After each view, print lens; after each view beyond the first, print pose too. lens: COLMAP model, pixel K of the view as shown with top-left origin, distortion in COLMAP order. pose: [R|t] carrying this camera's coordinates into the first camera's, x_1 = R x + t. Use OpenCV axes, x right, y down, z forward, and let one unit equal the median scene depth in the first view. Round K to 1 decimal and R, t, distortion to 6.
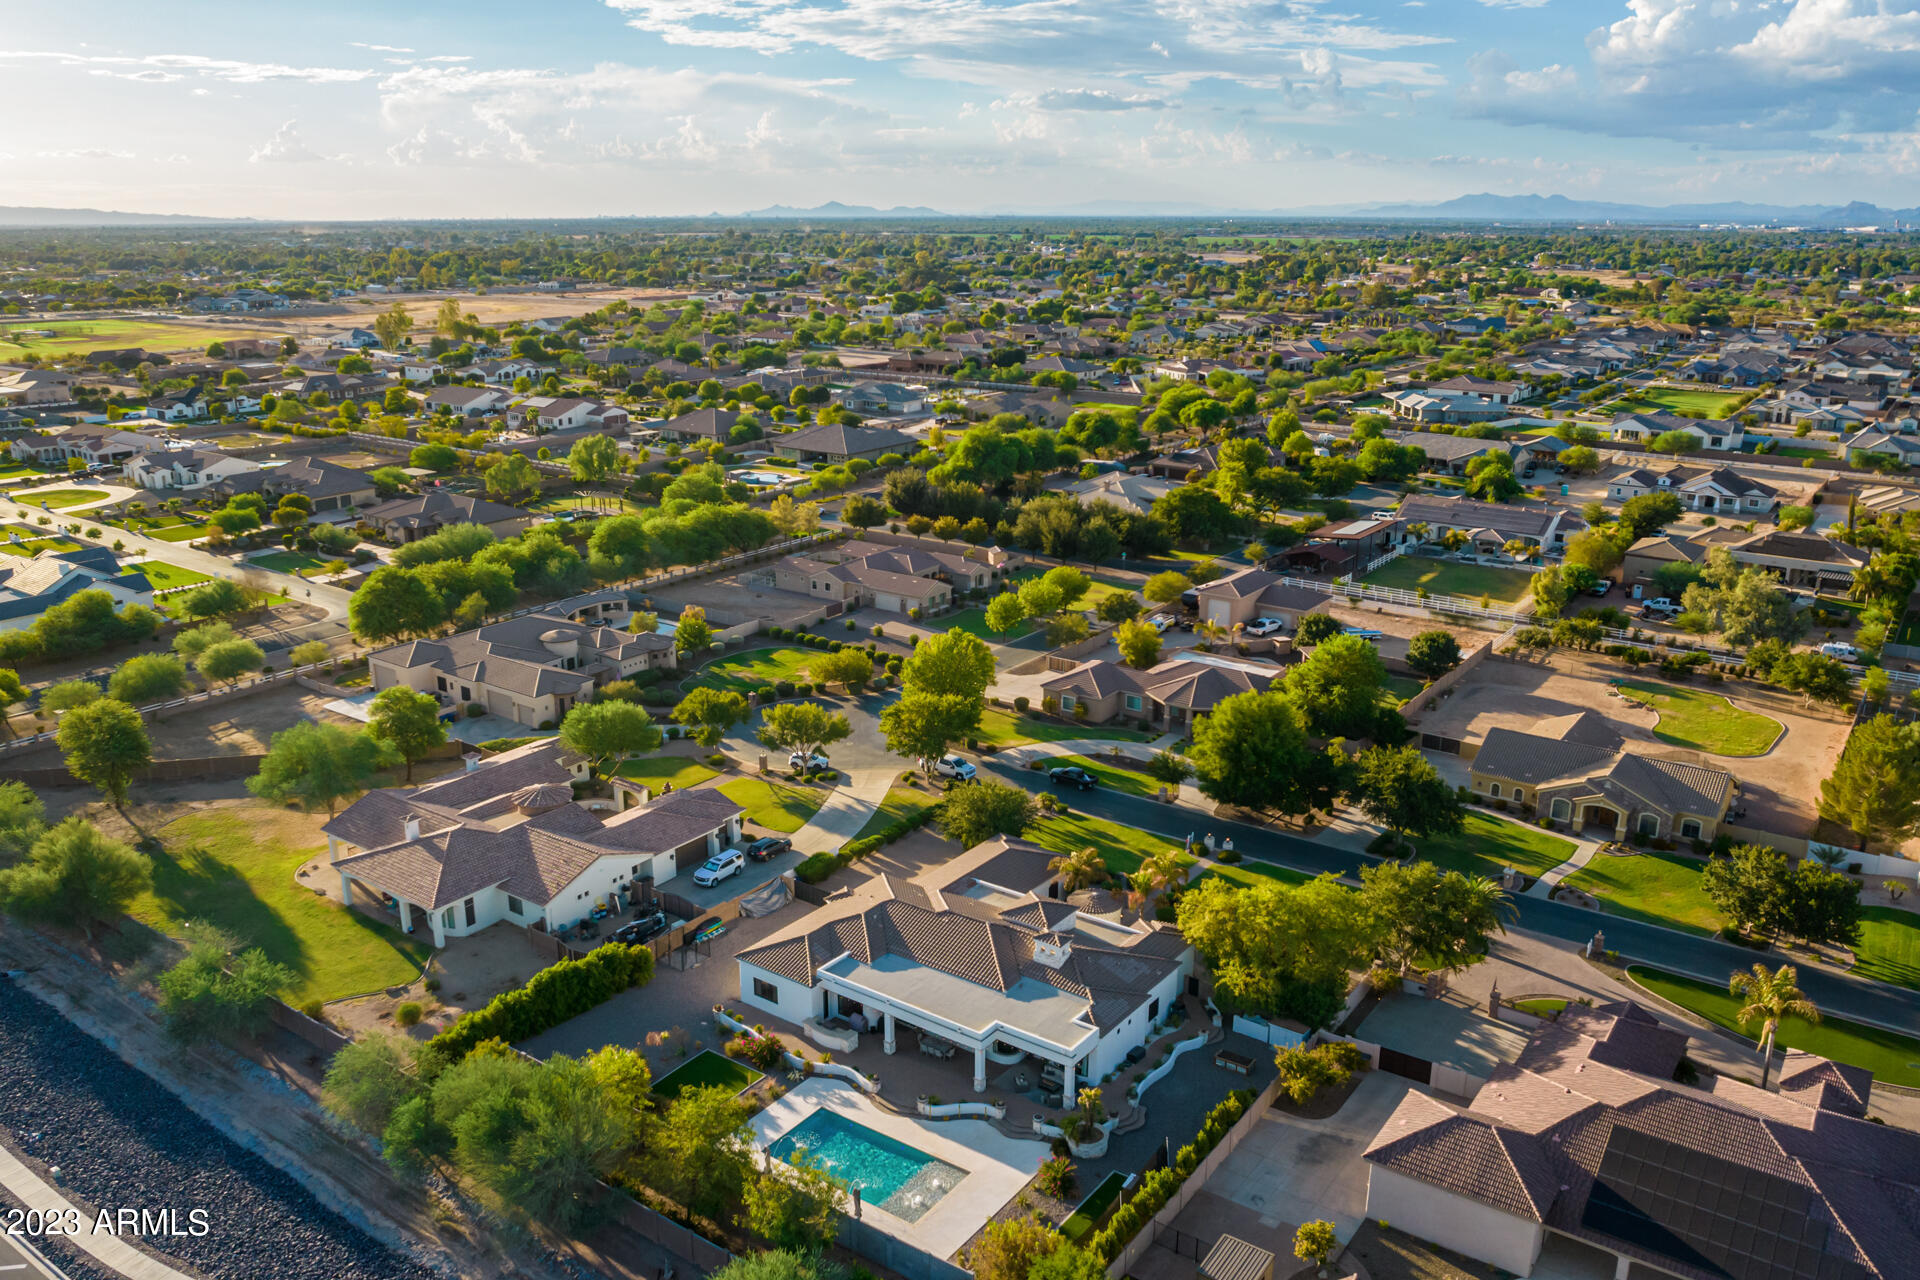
lens RADIAL K [[1470.5, 0, 960.0], [0, 1470.5, 640.0], [0, 0, 1]] dist [-0.061848, 0.037329]
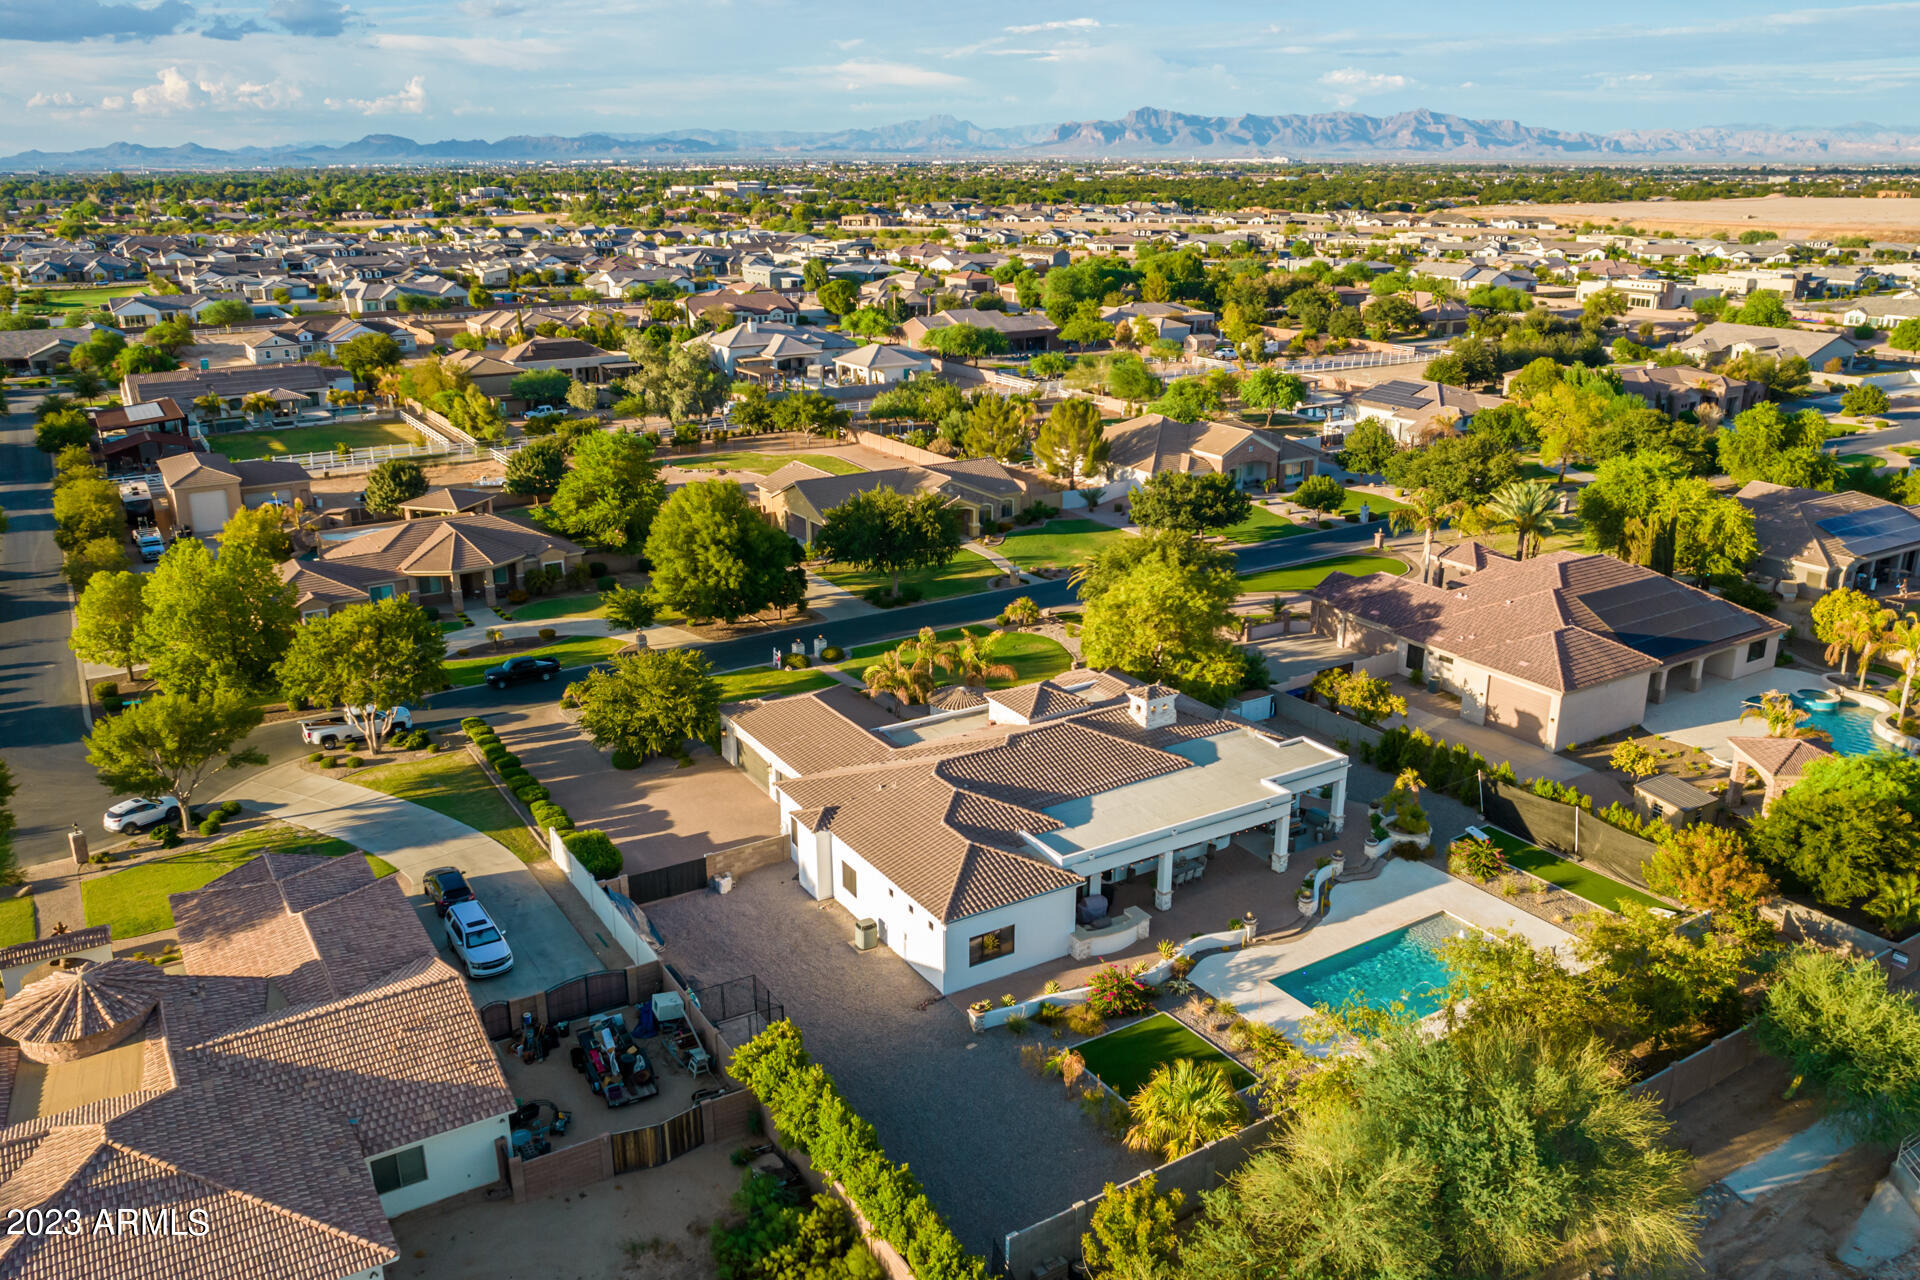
lens RADIAL K [[1470.5, 0, 960.0], [0, 1470.5, 640.0], [0, 0, 1]] dist [-0.061848, 0.037329]
pose [[0.377365, -0.291100, 0.879123, -0.628856], [0.262135, 0.944062, 0.200081, -0.006784], [-0.888190, 0.154945, 0.432563, 0.716054]]
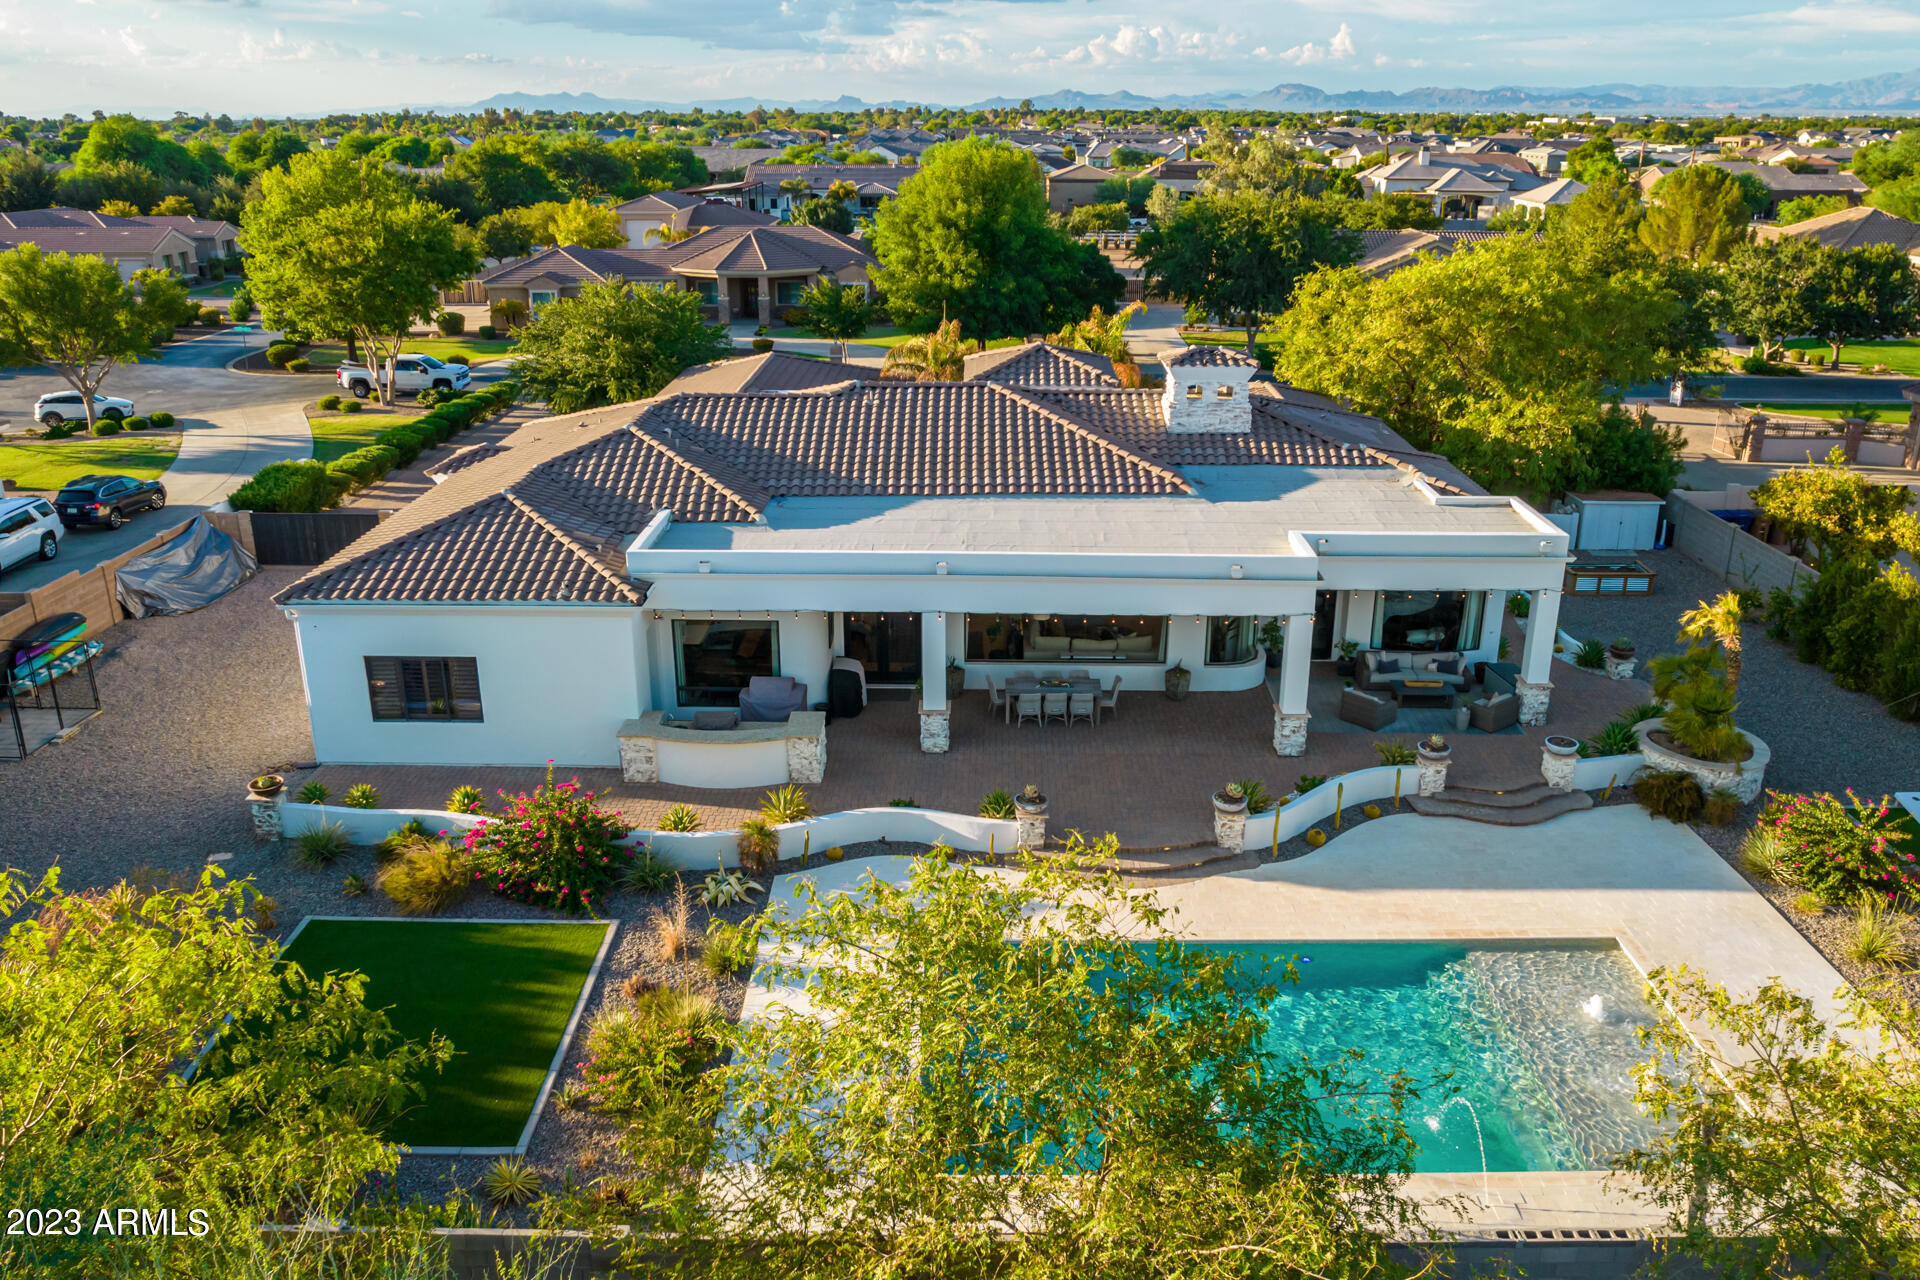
lens RADIAL K [[1470.5, 0, 960.0], [0, 1470.5, 640.0], [0, 0, 1]] dist [-0.061848, 0.037329]
pose [[0.818931, -0.196362, 0.539253, -0.196265], [0.162382, 0.980527, 0.110447, 0.212162], [-0.550440, -0.002883, 0.834870, 0.691194]]
